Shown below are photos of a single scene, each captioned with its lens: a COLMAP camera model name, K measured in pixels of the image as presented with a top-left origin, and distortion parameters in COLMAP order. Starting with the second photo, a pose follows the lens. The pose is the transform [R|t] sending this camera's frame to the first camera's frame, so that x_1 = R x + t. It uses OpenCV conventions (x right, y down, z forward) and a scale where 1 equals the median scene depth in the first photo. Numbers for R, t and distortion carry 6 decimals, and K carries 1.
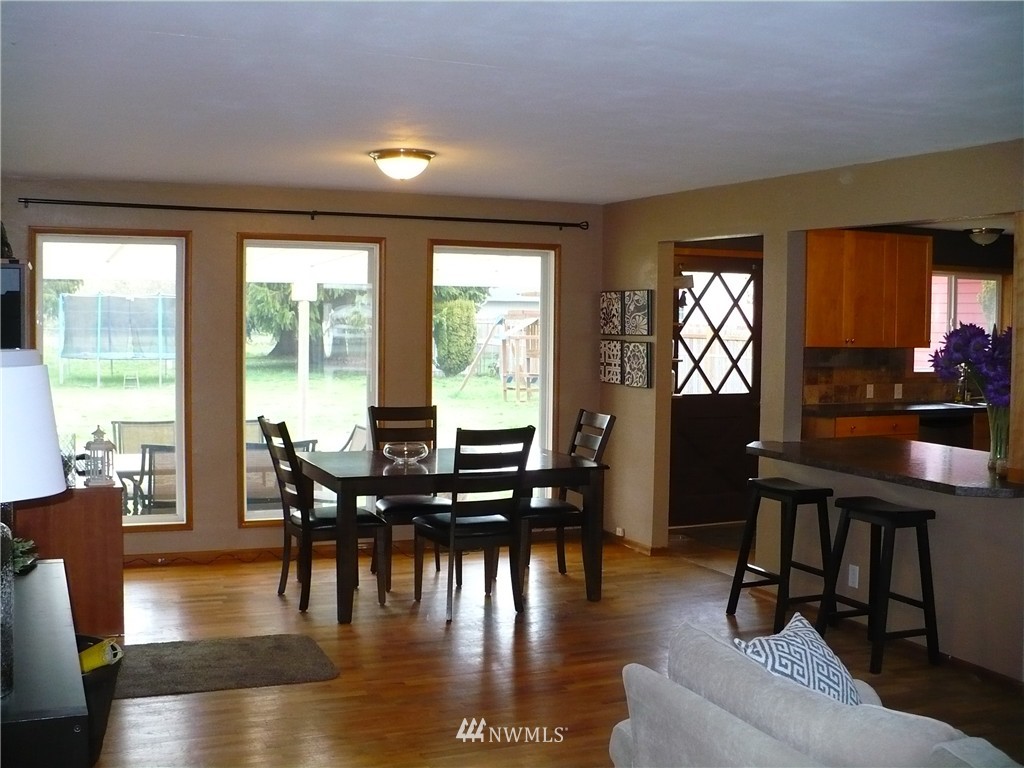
lens RADIAL K [[1133.8, 0, 512.0], [0, 1133.8, 384.0], [0, 0, 1]] dist [-0.284926, 0.422785]
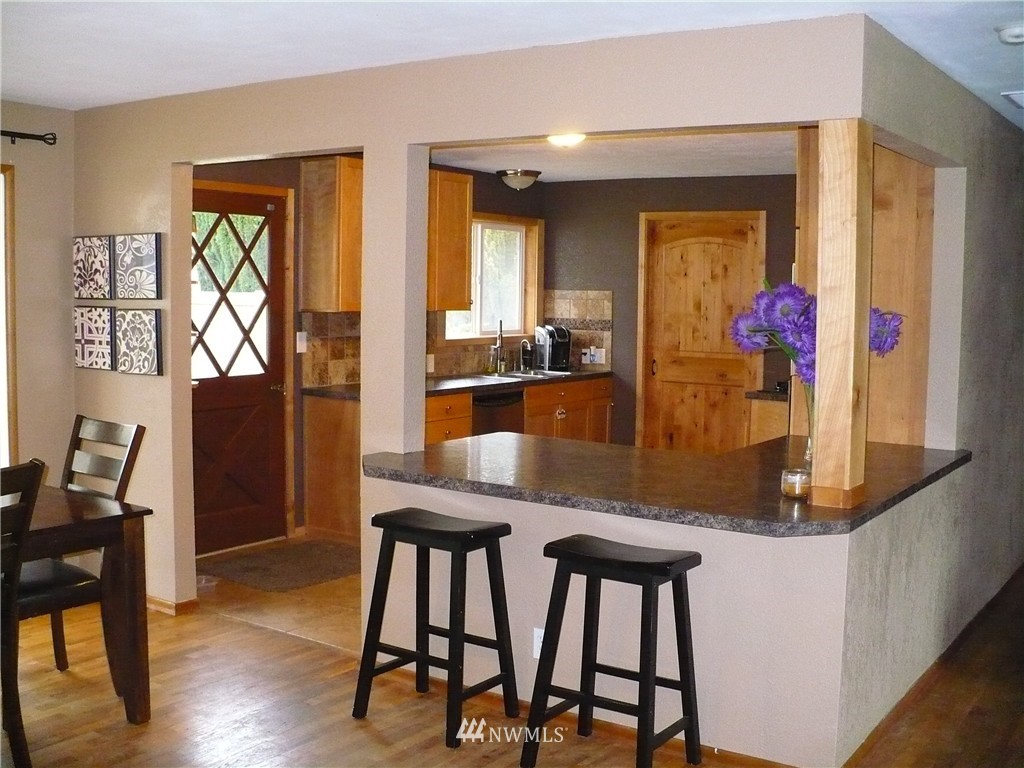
lens RADIAL K [[1133.8, 0, 512.0], [0, 1133.8, 384.0], [0, 0, 1]] dist [-0.284926, 0.422785]
pose [[0.848344, -0.040738, 0.527876, -0.051231], [0.022130, 0.998892, 0.041522, -0.013870], [-0.528983, -0.023543, 0.848306, 0.296418]]
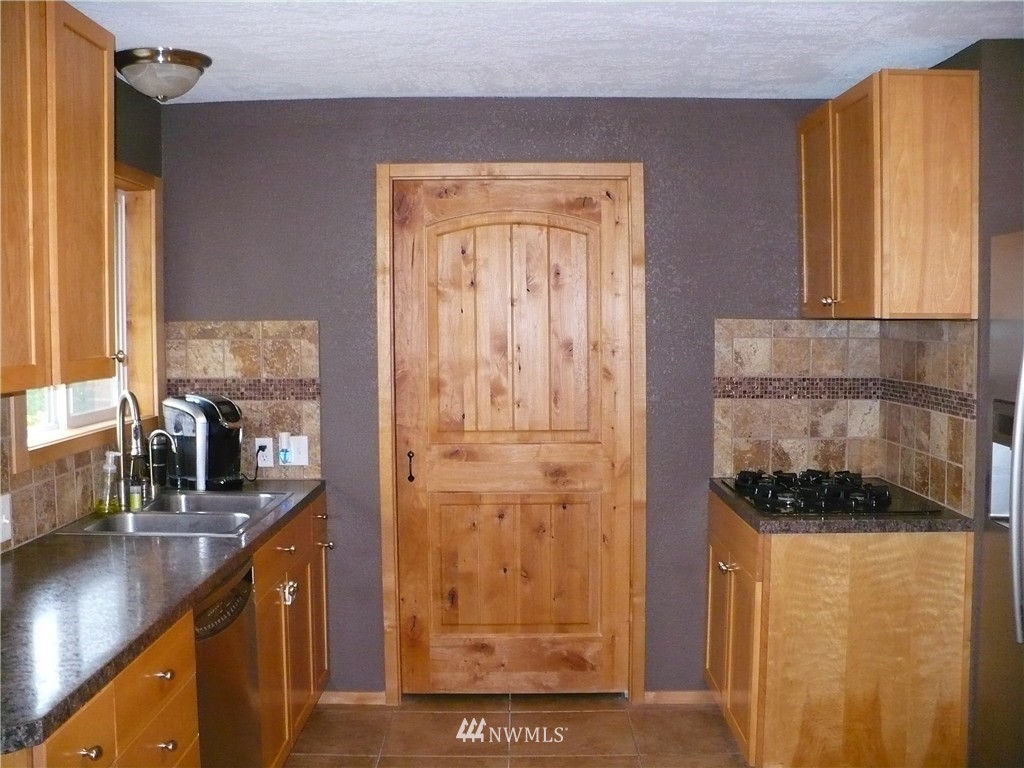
lens RADIAL K [[1133.8, 0, 512.0], [0, 1133.8, 384.0], [0, 0, 1]] dist [-0.284926, 0.422785]
pose [[0.404038, -0.065111, 0.912422, 0.150120], [0.058873, 0.997246, 0.045094, -0.044609], [-0.912846, 0.035498, 0.406758, 0.869673]]
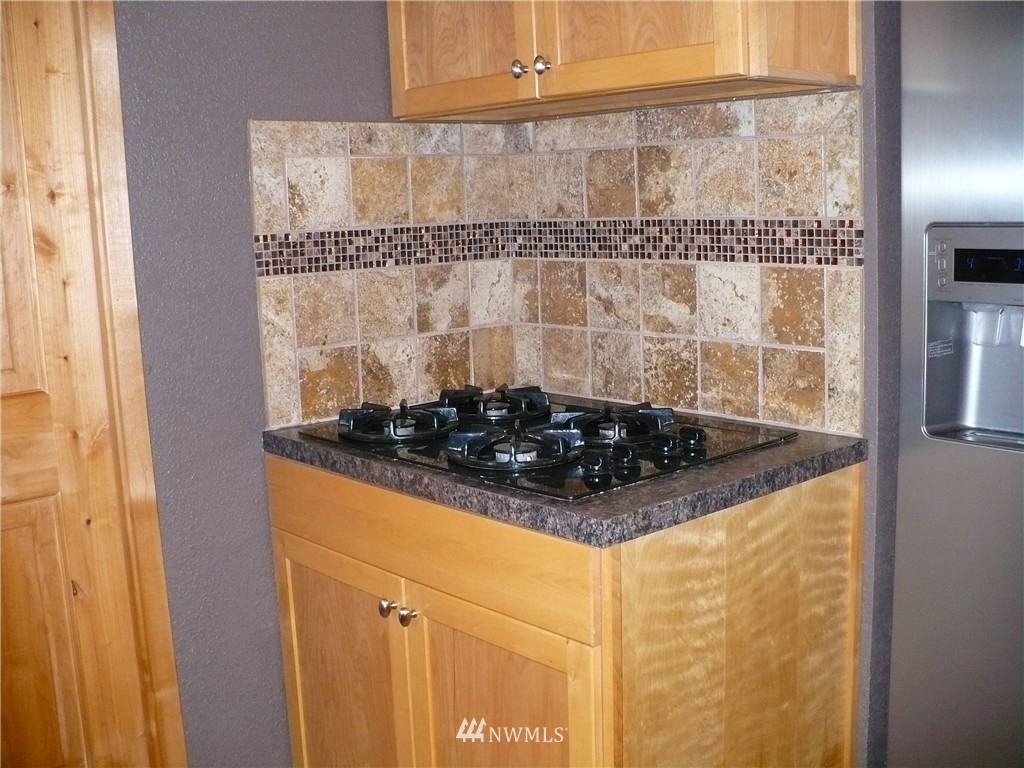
lens RADIAL K [[1133.8, 0, 512.0], [0, 1133.8, 384.0], [0, 0, 1]] dist [-0.284926, 0.422785]
pose [[-0.312391, -0.152725, 0.937596, 0.404315], [0.087858, 0.978116, 0.188598, -0.027991], [-0.945882, 0.141292, -0.292137, 1.028224]]
